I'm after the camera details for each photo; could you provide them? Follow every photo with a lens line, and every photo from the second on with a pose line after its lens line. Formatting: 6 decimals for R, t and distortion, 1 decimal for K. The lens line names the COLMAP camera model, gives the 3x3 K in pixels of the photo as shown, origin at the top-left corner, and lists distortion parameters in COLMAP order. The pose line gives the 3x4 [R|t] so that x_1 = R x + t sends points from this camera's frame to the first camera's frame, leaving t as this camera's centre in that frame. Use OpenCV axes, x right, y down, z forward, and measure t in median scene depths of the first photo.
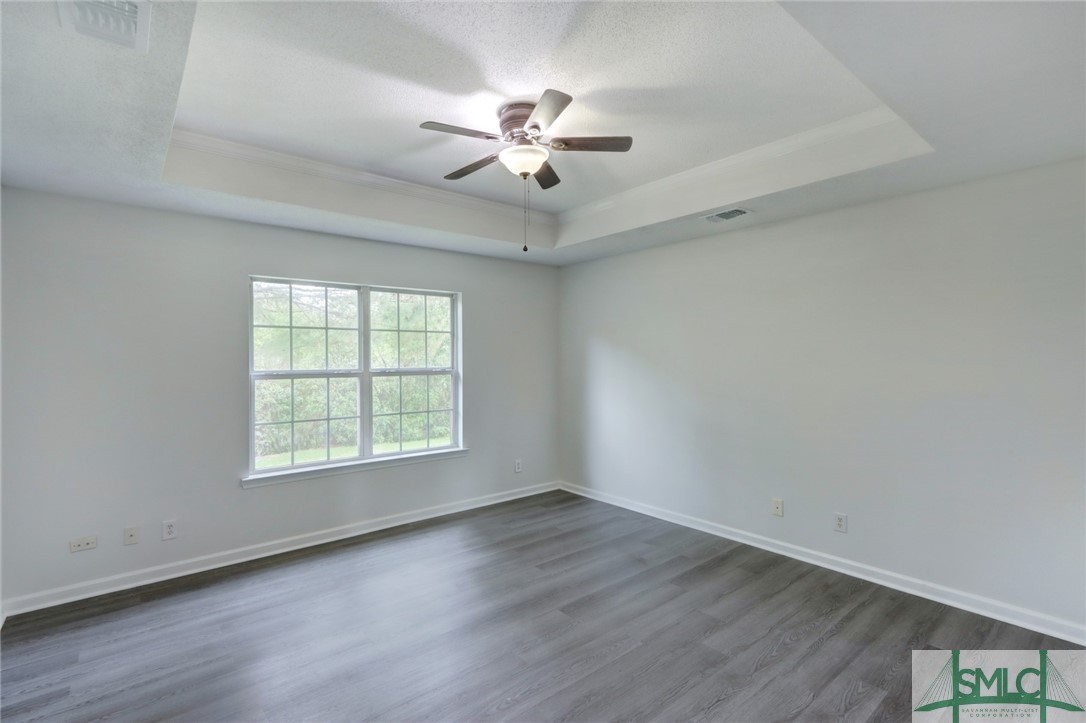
lens RADIAL K [[496.6, 0, 543.0], [0, 496.6, 361.5], [0, 0, 1]] dist [-0.000016, 0.000349]
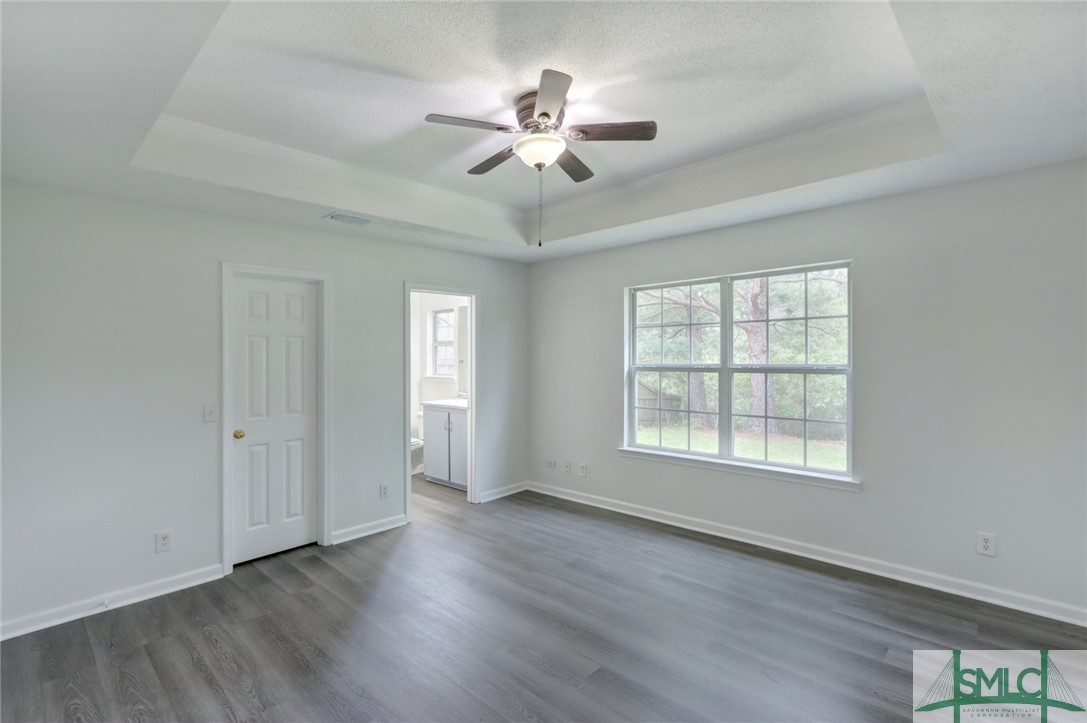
lens RADIAL K [[497.0, 0, 543.5], [0, 497.0, 361.5], [0, 0, 1]] dist [-0.000016, 0.000349]
pose [[0.103876, 0.005212, -0.994577, 0.557410], [0.010181, 0.999928, 0.006304, 0.000113], [0.994538, -0.010780, 0.103816, 0.566307]]
